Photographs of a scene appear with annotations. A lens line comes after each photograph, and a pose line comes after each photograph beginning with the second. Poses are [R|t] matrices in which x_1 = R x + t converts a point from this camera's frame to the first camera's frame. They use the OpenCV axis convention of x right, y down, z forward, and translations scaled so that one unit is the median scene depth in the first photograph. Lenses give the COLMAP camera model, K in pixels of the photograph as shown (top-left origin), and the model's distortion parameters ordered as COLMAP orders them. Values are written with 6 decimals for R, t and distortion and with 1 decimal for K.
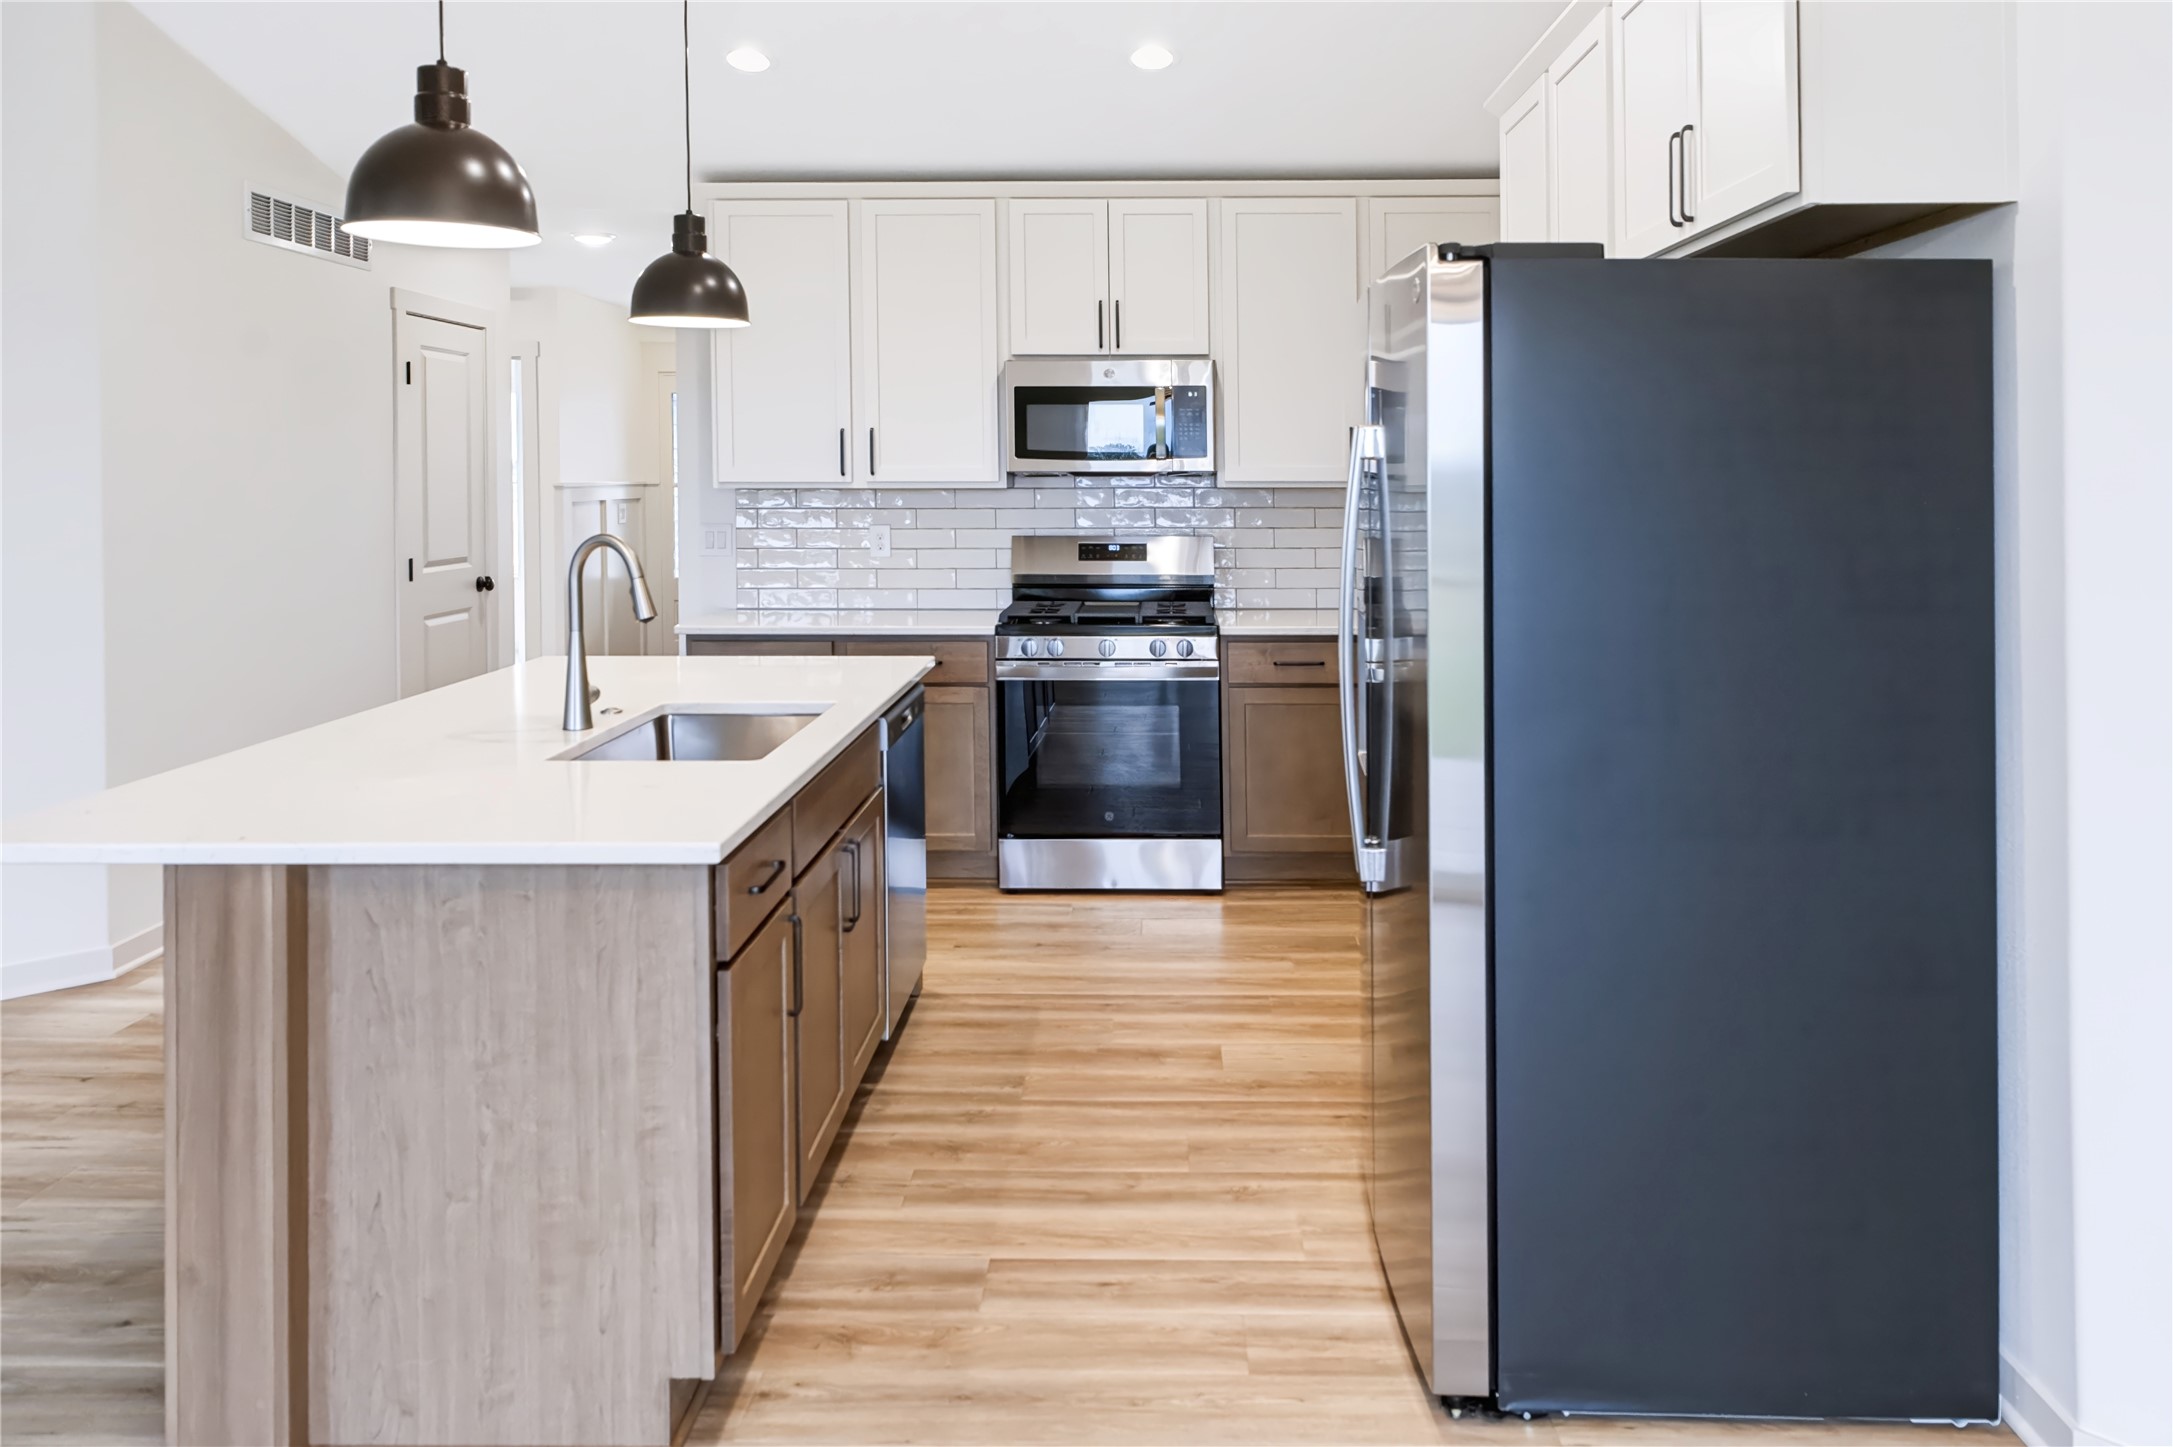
lens RADIAL K [[1514.5, 0, 1088.2], [0, 1514.5, 492.2], [0, 0, 1]] dist [0.001438, 0.004846]
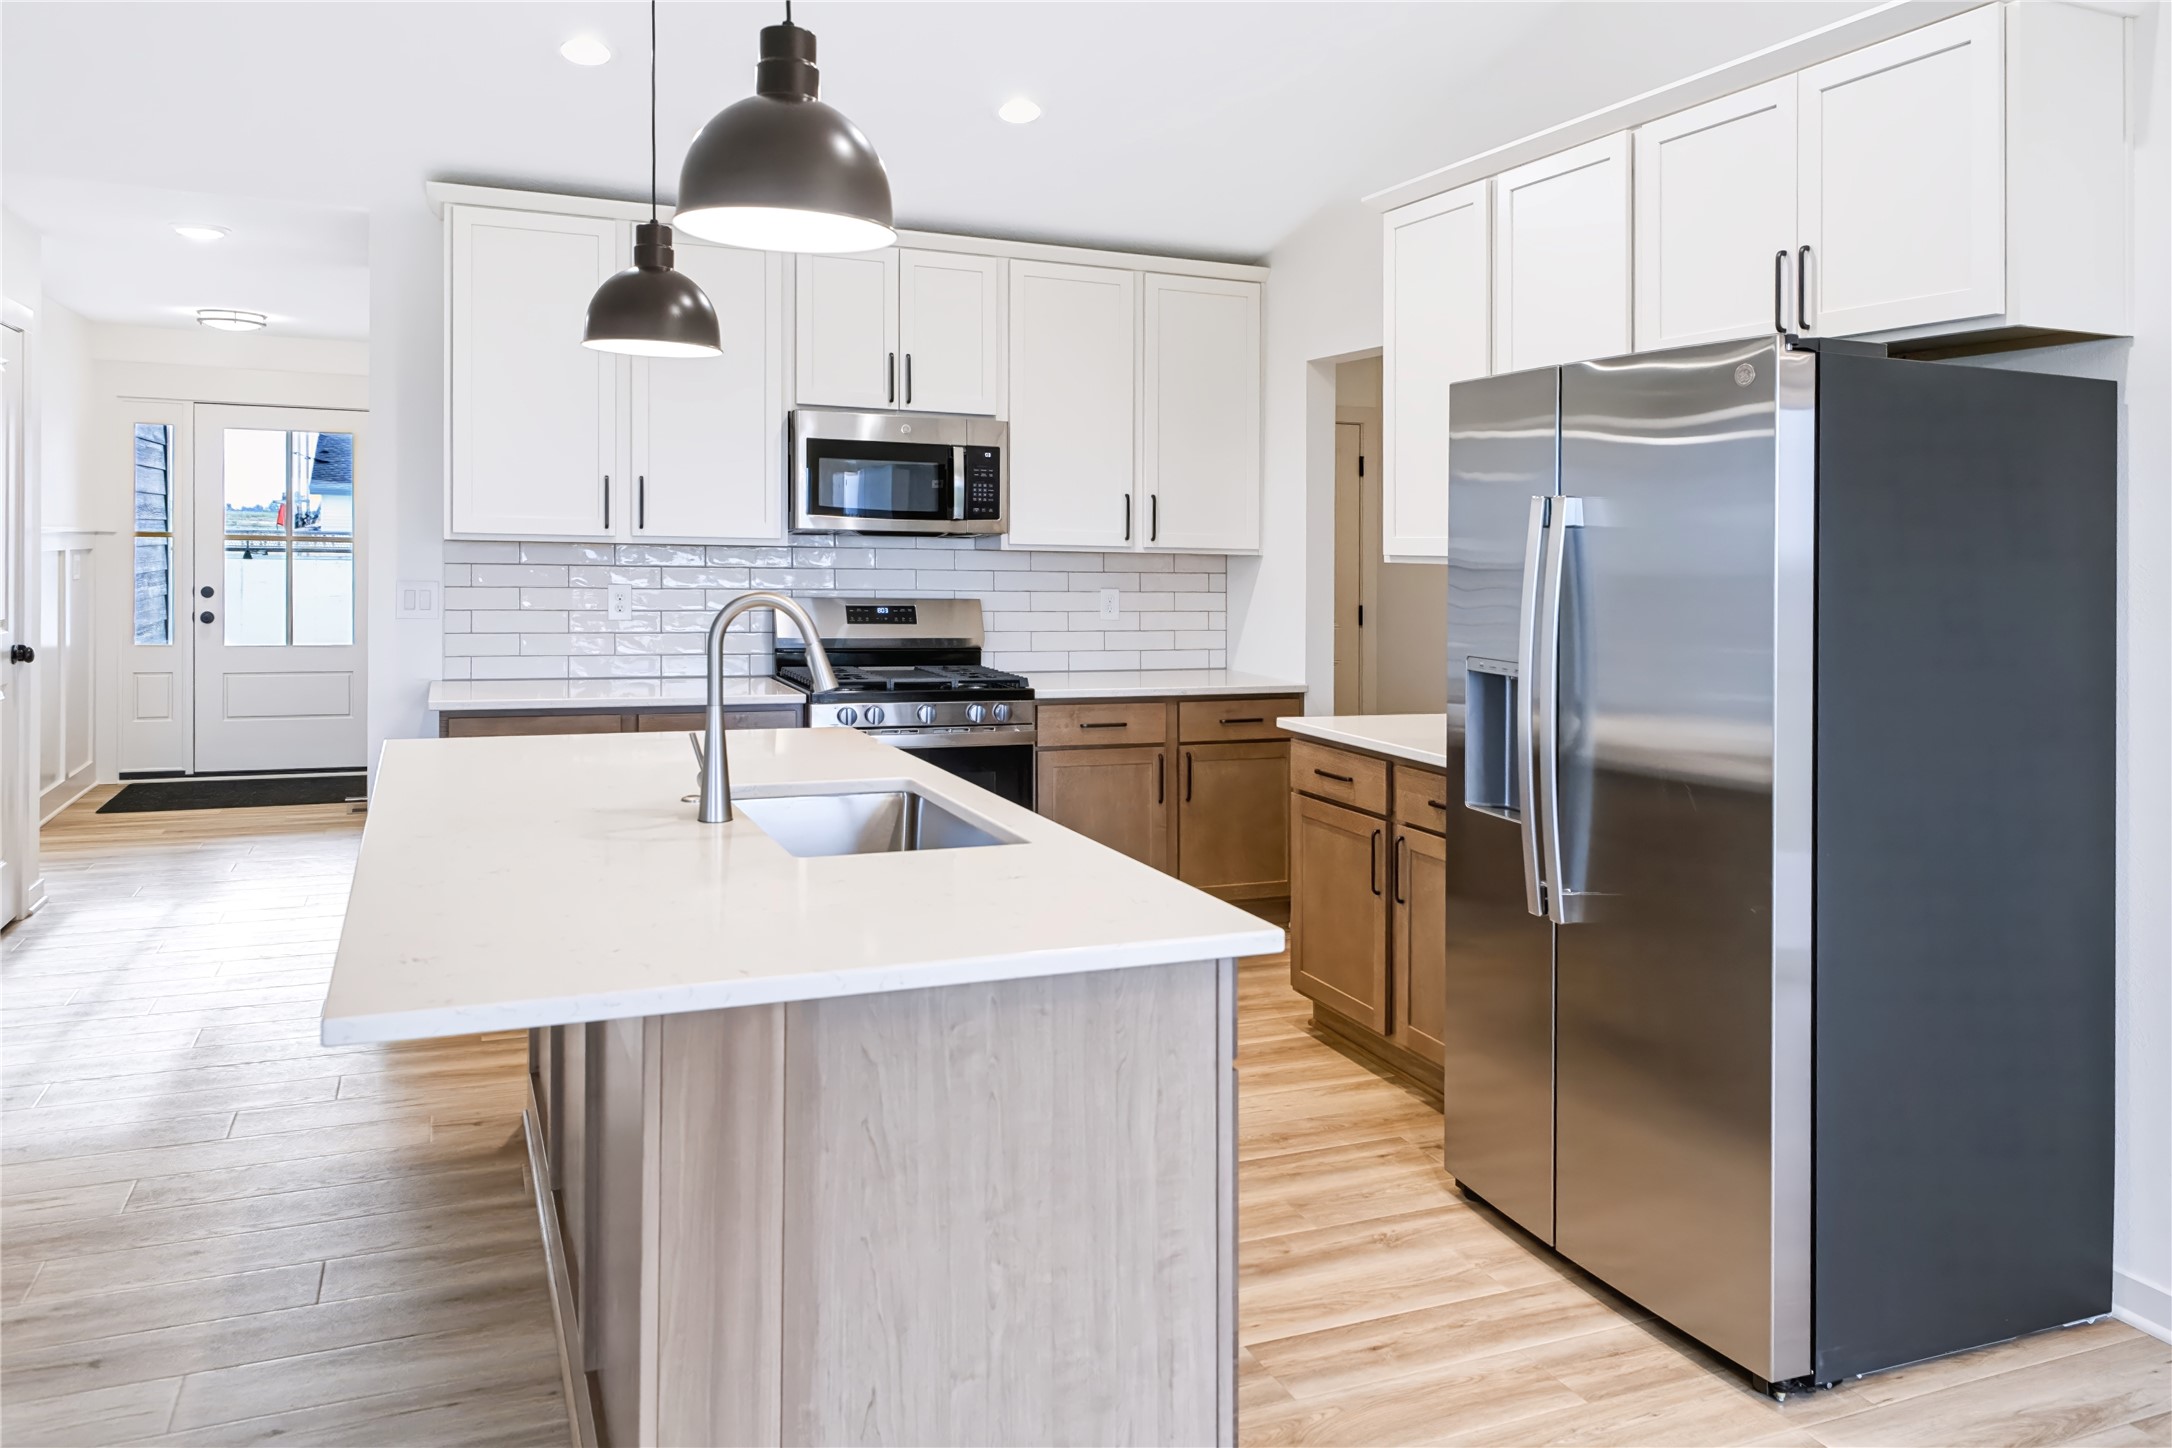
lens RADIAL K [[1510.2, 0, 1036.0], [0, 1510.2, 552.3], [0, 0, 1]] dist [0.004286, 0.001692]
pose [[0.917647, 0.018829, 0.396949, -0.665385], [-0.017623, 0.999822, -0.006686, 0.010624], [-0.397005, -0.000860, 0.917816, 0.195272]]
